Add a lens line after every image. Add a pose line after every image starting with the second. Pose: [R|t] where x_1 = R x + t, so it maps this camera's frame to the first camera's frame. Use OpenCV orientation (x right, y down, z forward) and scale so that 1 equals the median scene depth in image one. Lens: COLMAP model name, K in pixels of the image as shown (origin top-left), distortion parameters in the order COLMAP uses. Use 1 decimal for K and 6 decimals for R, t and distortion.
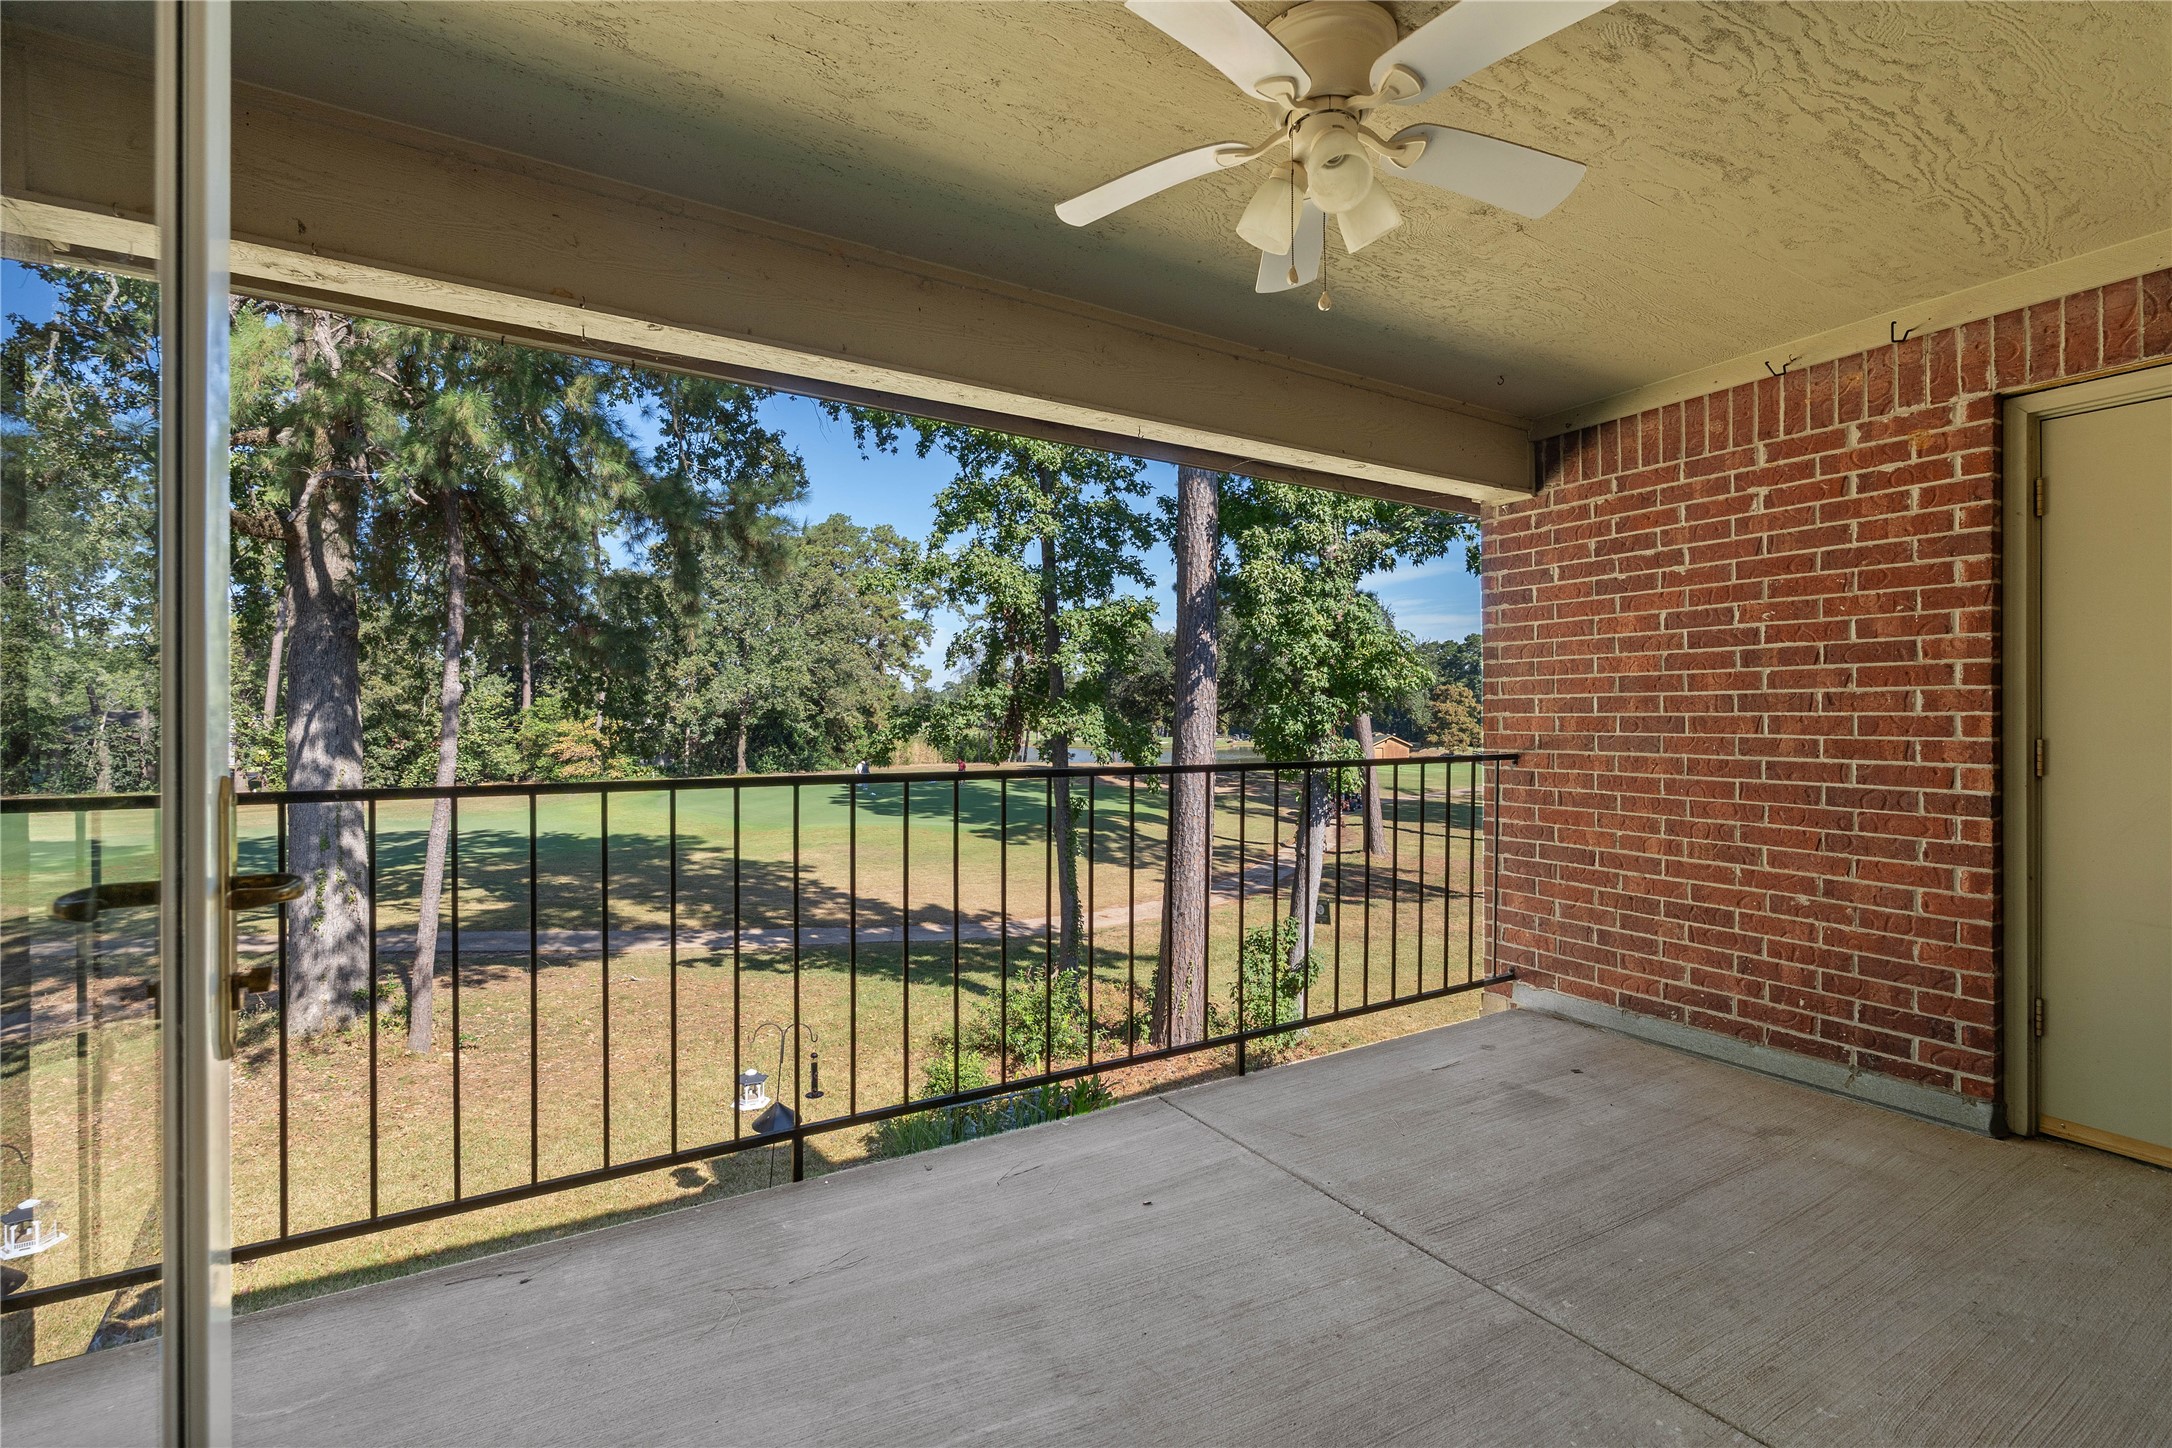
lens RADIAL K [[980.9, 0, 1078.4], [0, 980.9, 717.5], [0, 0, 1]] dist [-0.002803, -0.000069]
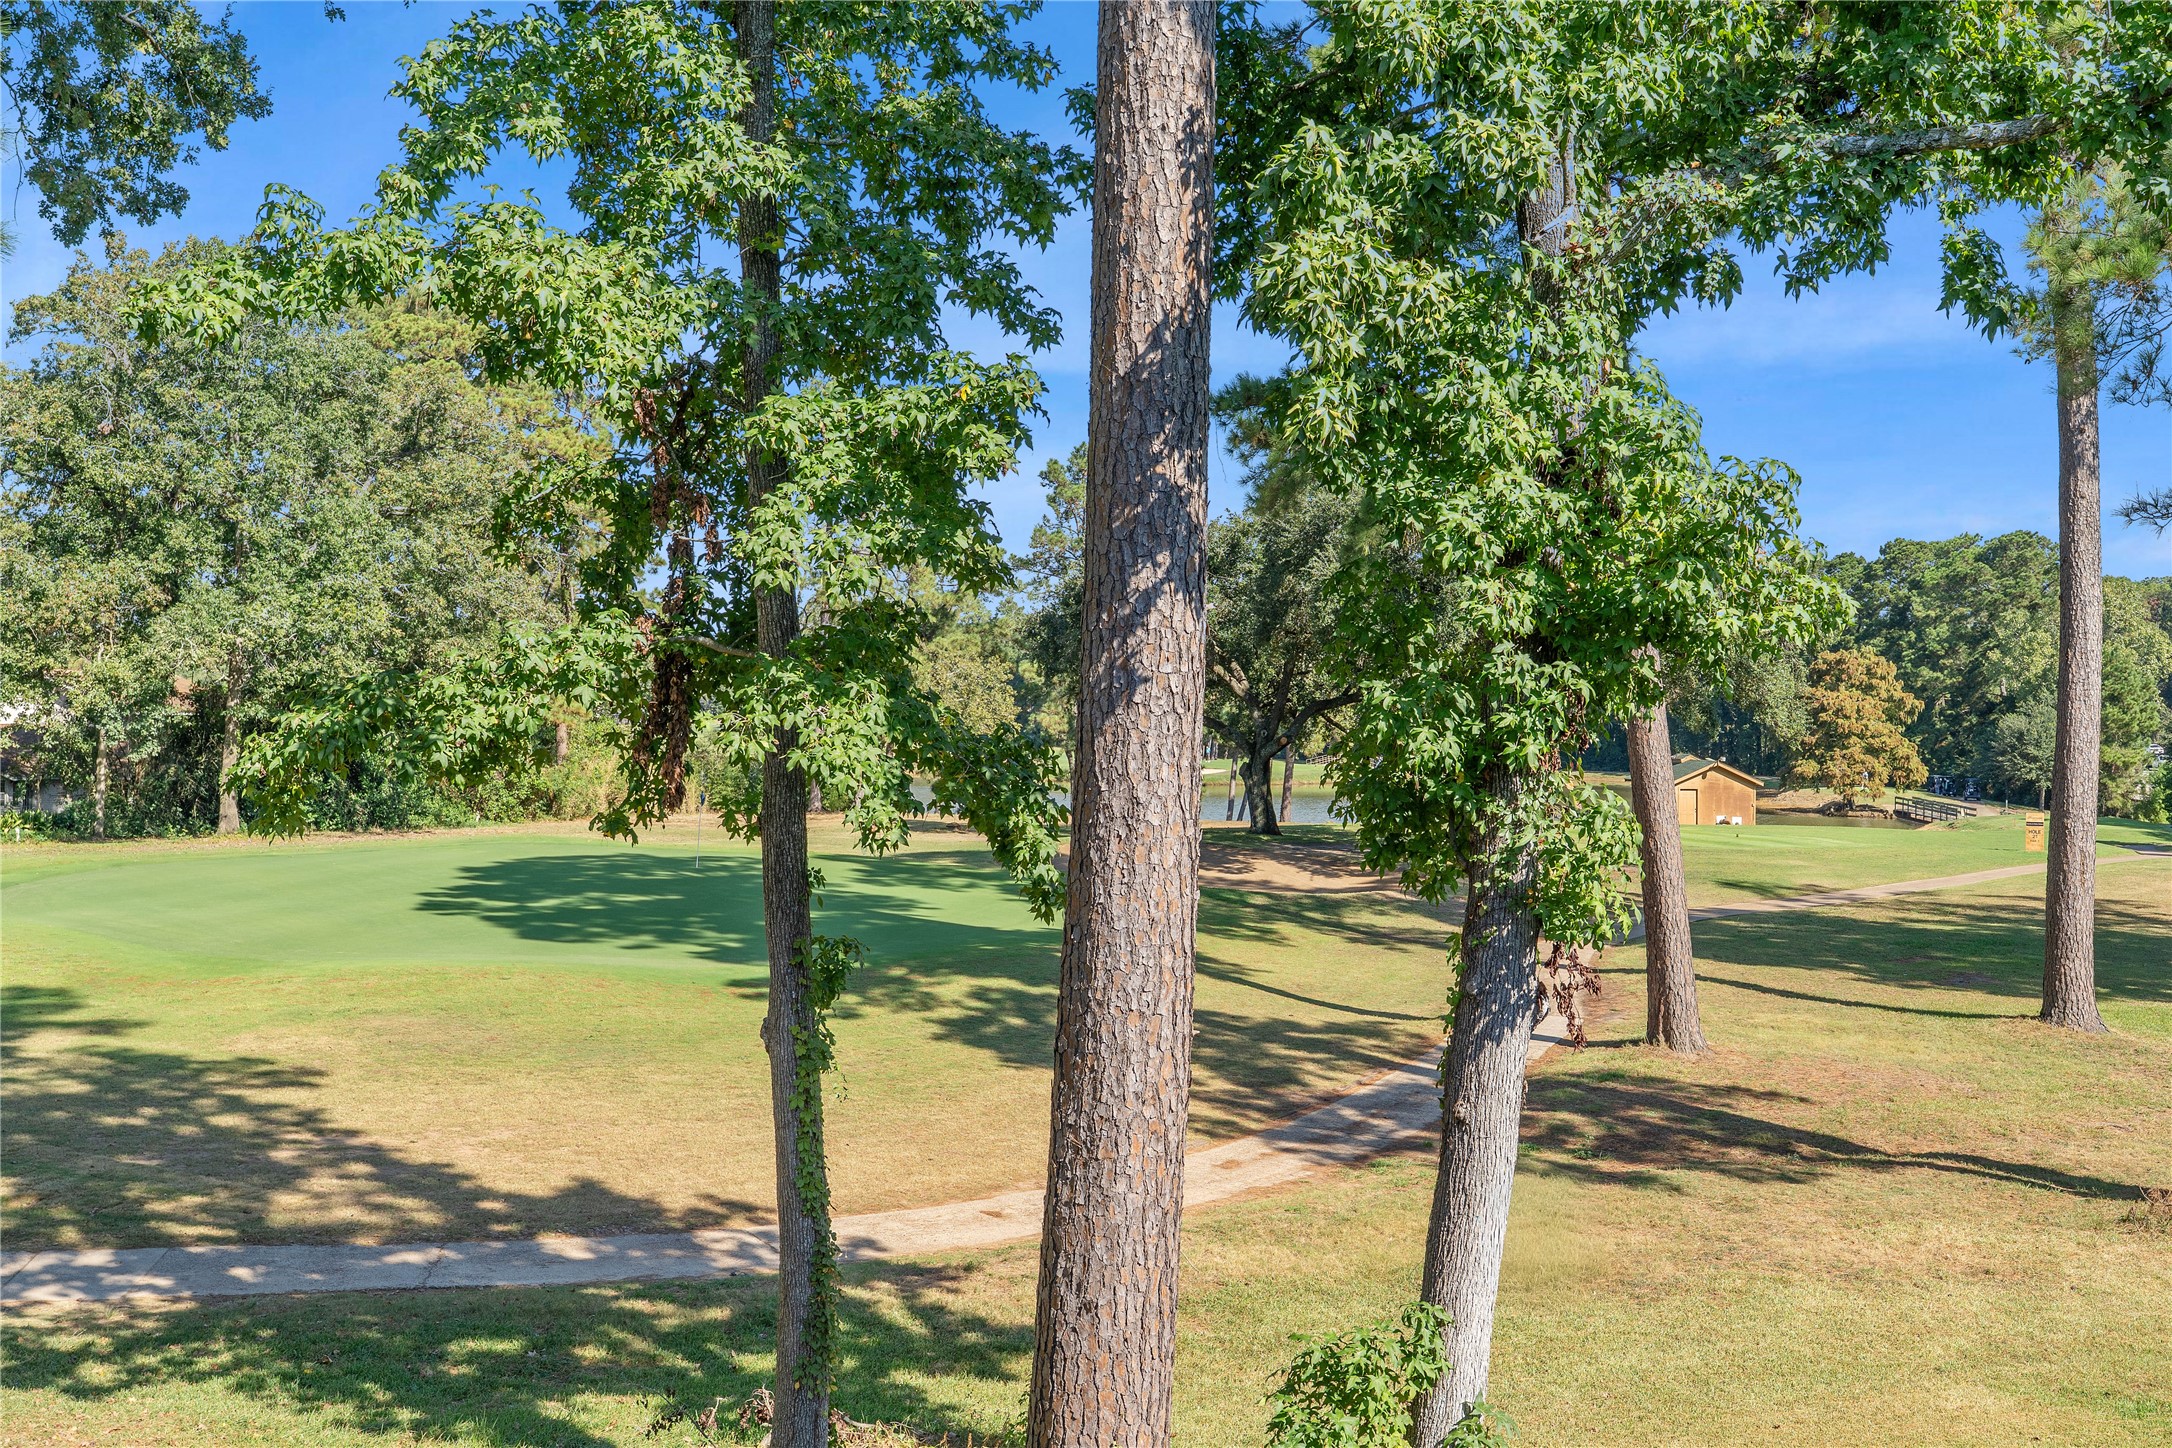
lens RADIAL K [[2124.1, 0, 1091.0], [0, 2124.1, 717.5], [0, 0, 1]] dist [0.008992, 0.001056]
pose [[0.999664, 0.011744, 0.023087, 0.298510], [-0.011787, 0.999929, 0.001767, -0.000936], [-0.023064, -0.002038, 0.999732, 0.968975]]
